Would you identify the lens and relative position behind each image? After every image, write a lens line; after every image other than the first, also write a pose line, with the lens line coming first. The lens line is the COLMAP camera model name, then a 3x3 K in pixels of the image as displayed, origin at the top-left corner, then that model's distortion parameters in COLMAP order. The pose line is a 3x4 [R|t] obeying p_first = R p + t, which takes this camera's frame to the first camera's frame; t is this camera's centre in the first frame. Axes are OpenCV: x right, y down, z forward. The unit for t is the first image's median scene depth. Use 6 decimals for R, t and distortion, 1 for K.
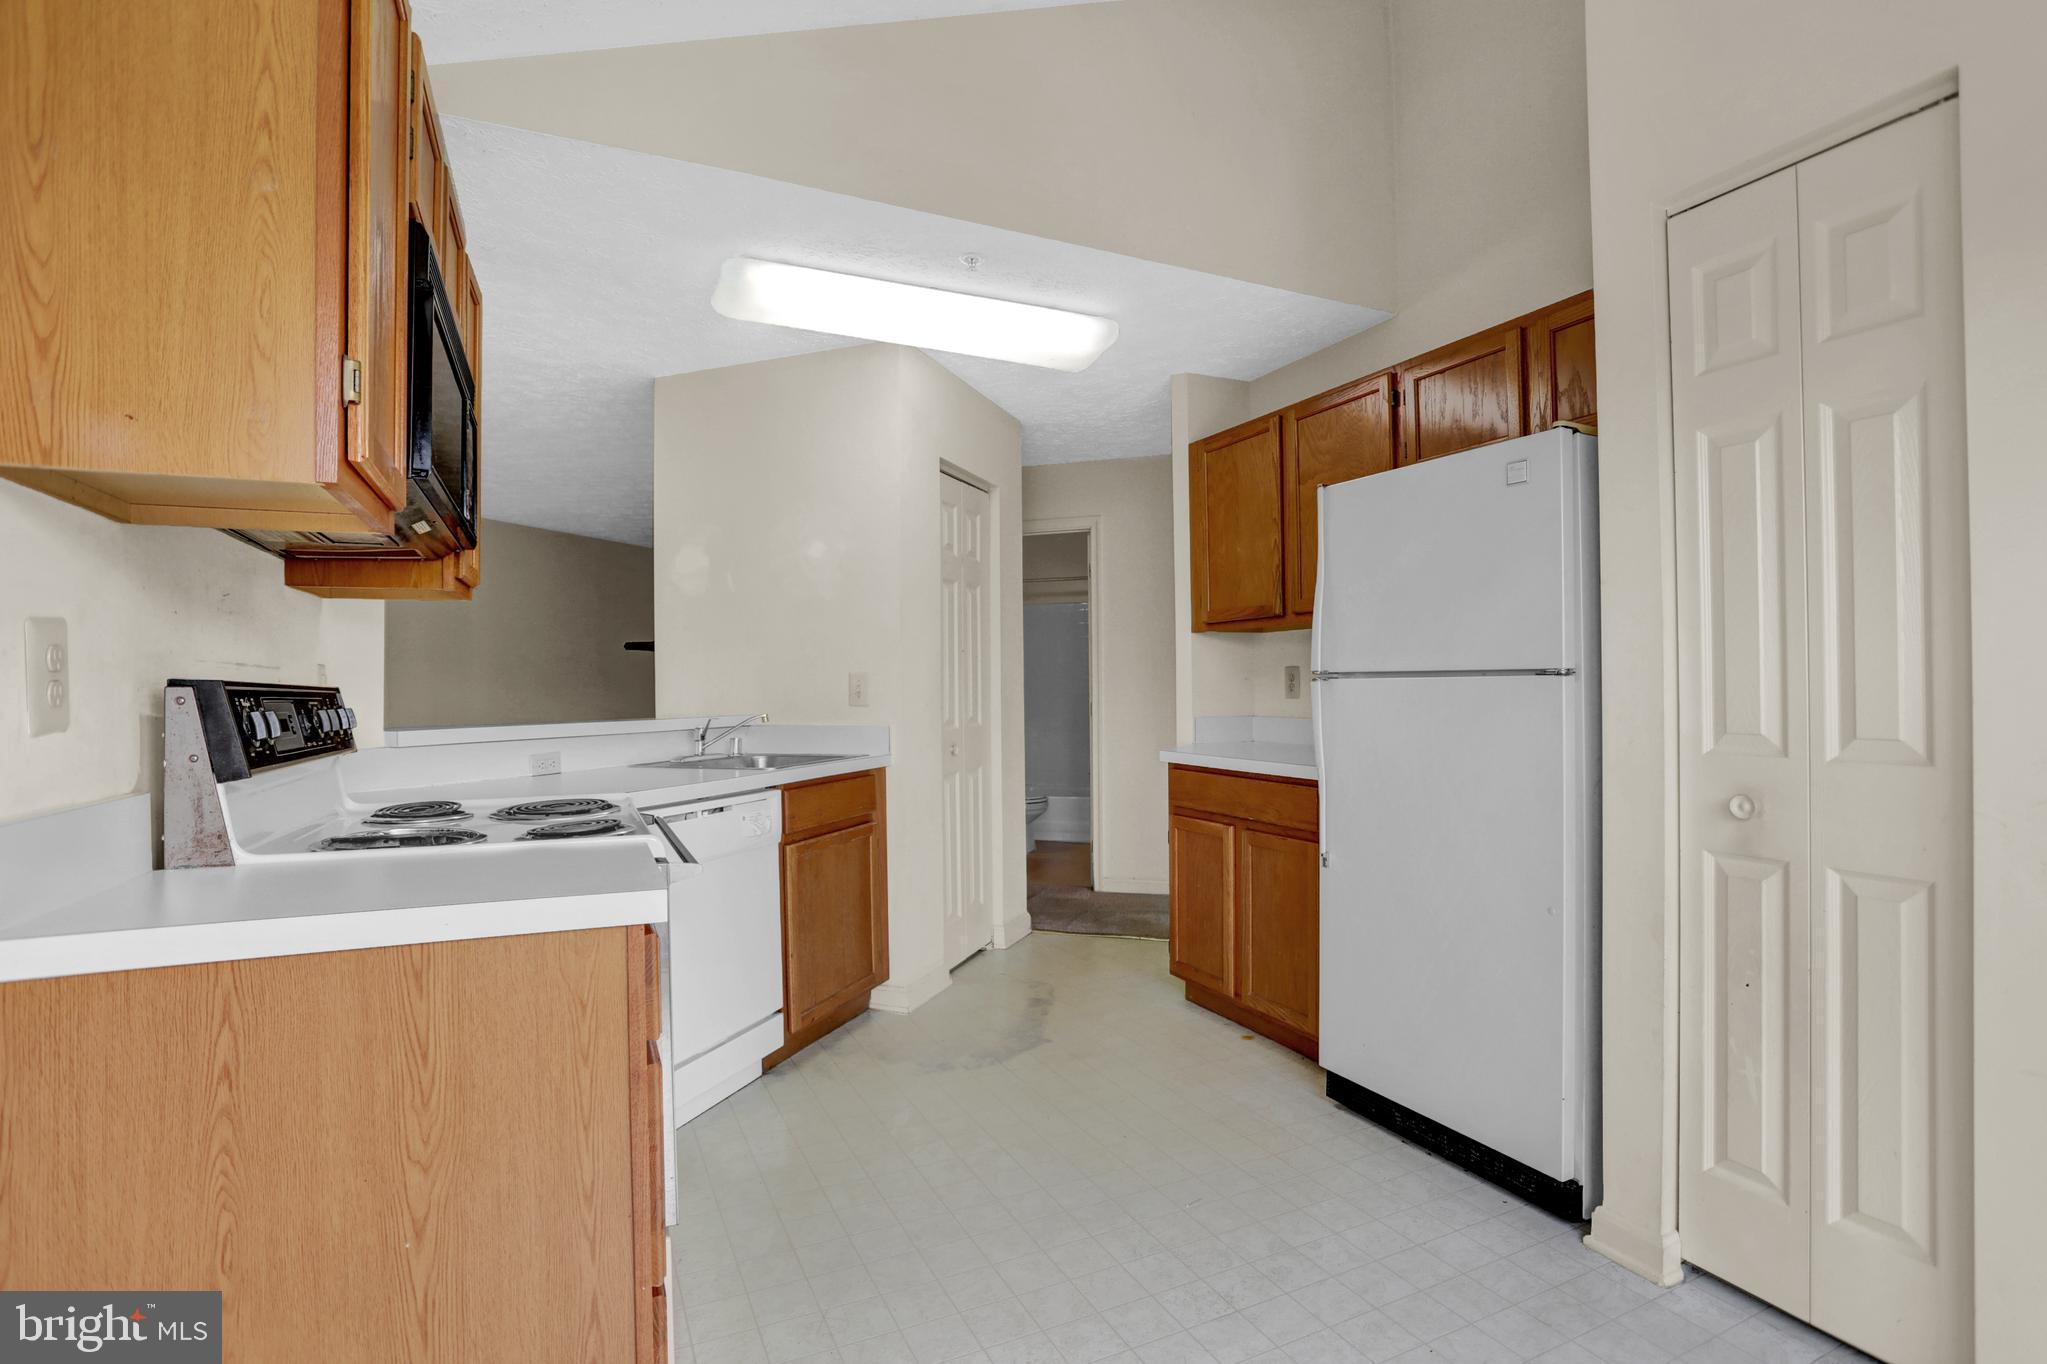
lens RADIAL K [[992.2, 0, 1027.5], [0, 992.2, 682.0], [0, 0, 1]] dist [-0.070958, 0.033949]
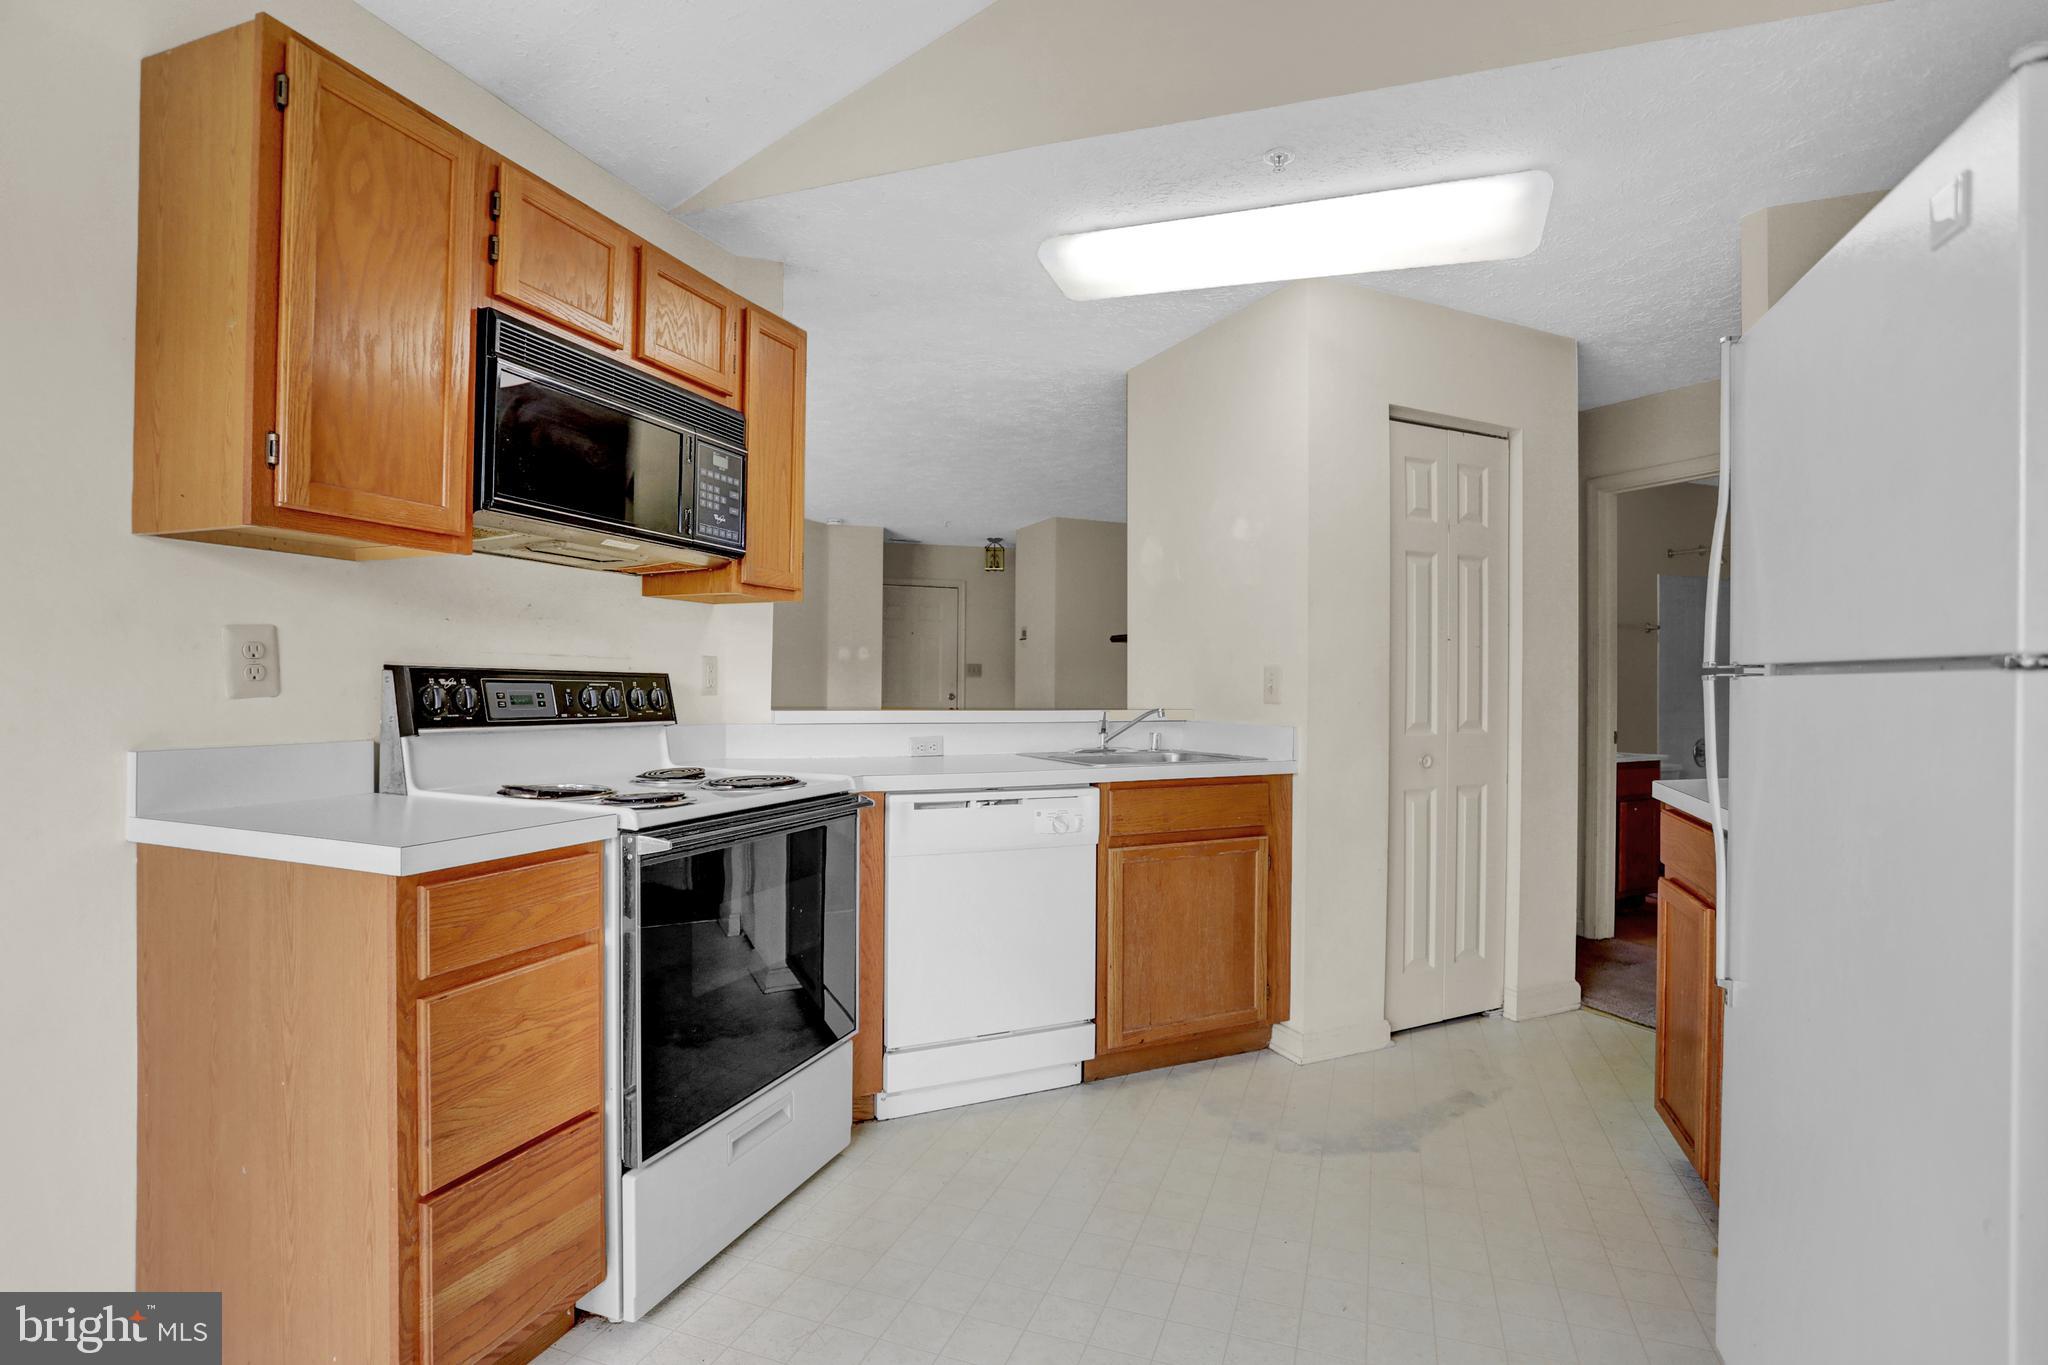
lens RADIAL K [[992.6, 0, 1028.0], [0, 992.6, 682.5], [0, 0, 1]] dist [-0.070958, 0.033949]
pose [[0.705859, 0.014887, -0.708196, 0.363423], [-0.011441, 0.999888, 0.009616, -0.000308], [0.708260, 0.001315, 0.705950, 0.277352]]
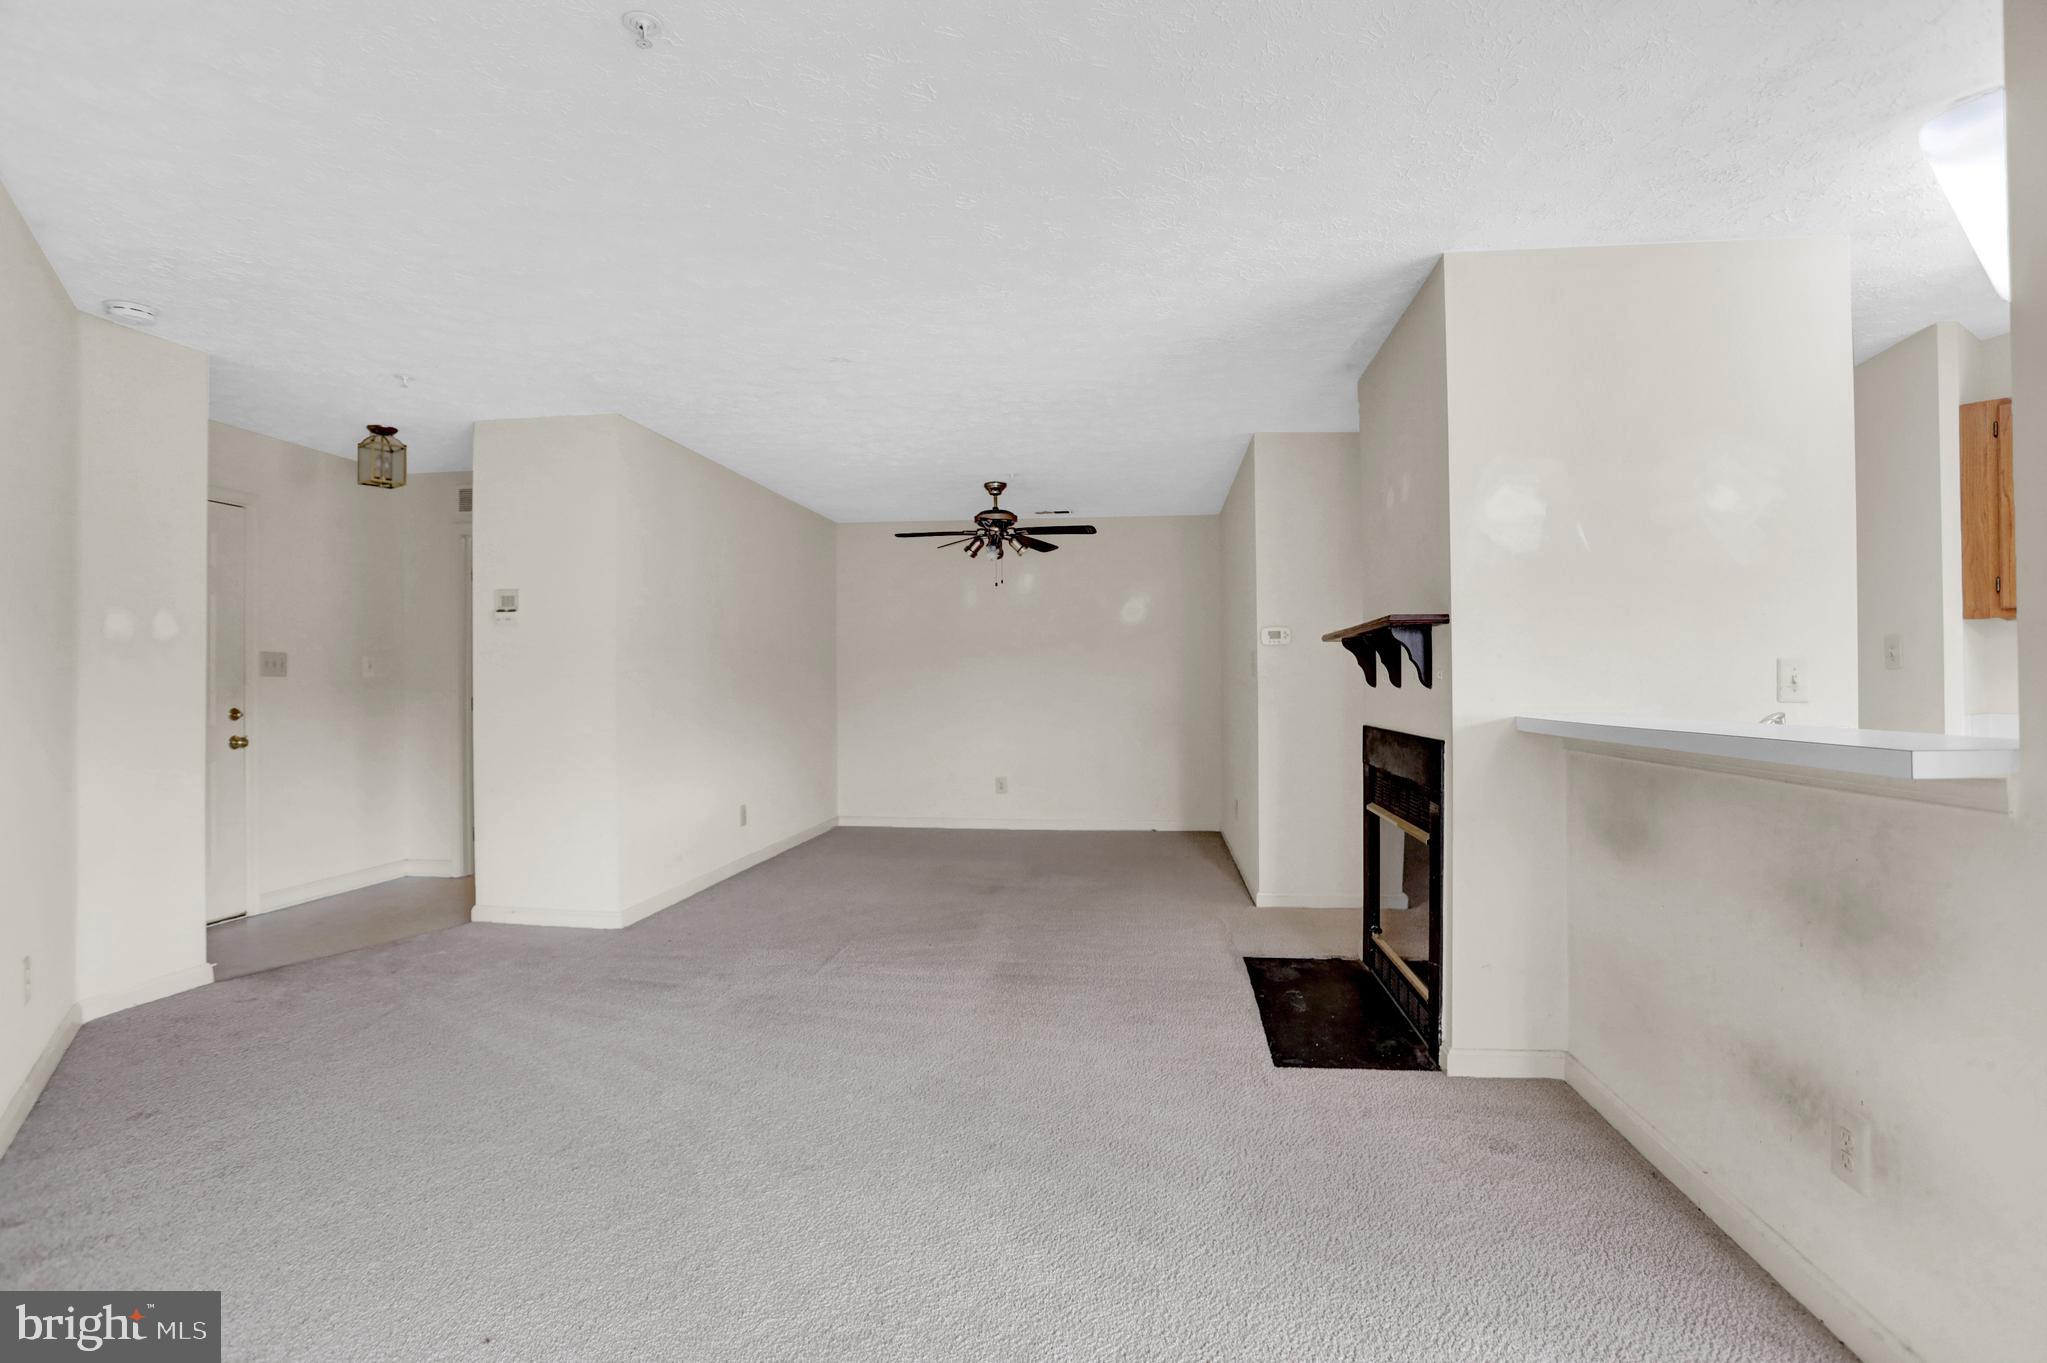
lens RADIAL K [[992.2, 0, 1027.5], [0, 992.2, 681.5], [0, 0, 1]] dist [-0.070958, 0.033949]
pose [[0.976005, 0.005270, 0.217684, -1.137457], [-0.005599, 0.999984, 0.000894, 0.015050], [-0.217676, -0.002091, 0.976019, 0.468846]]
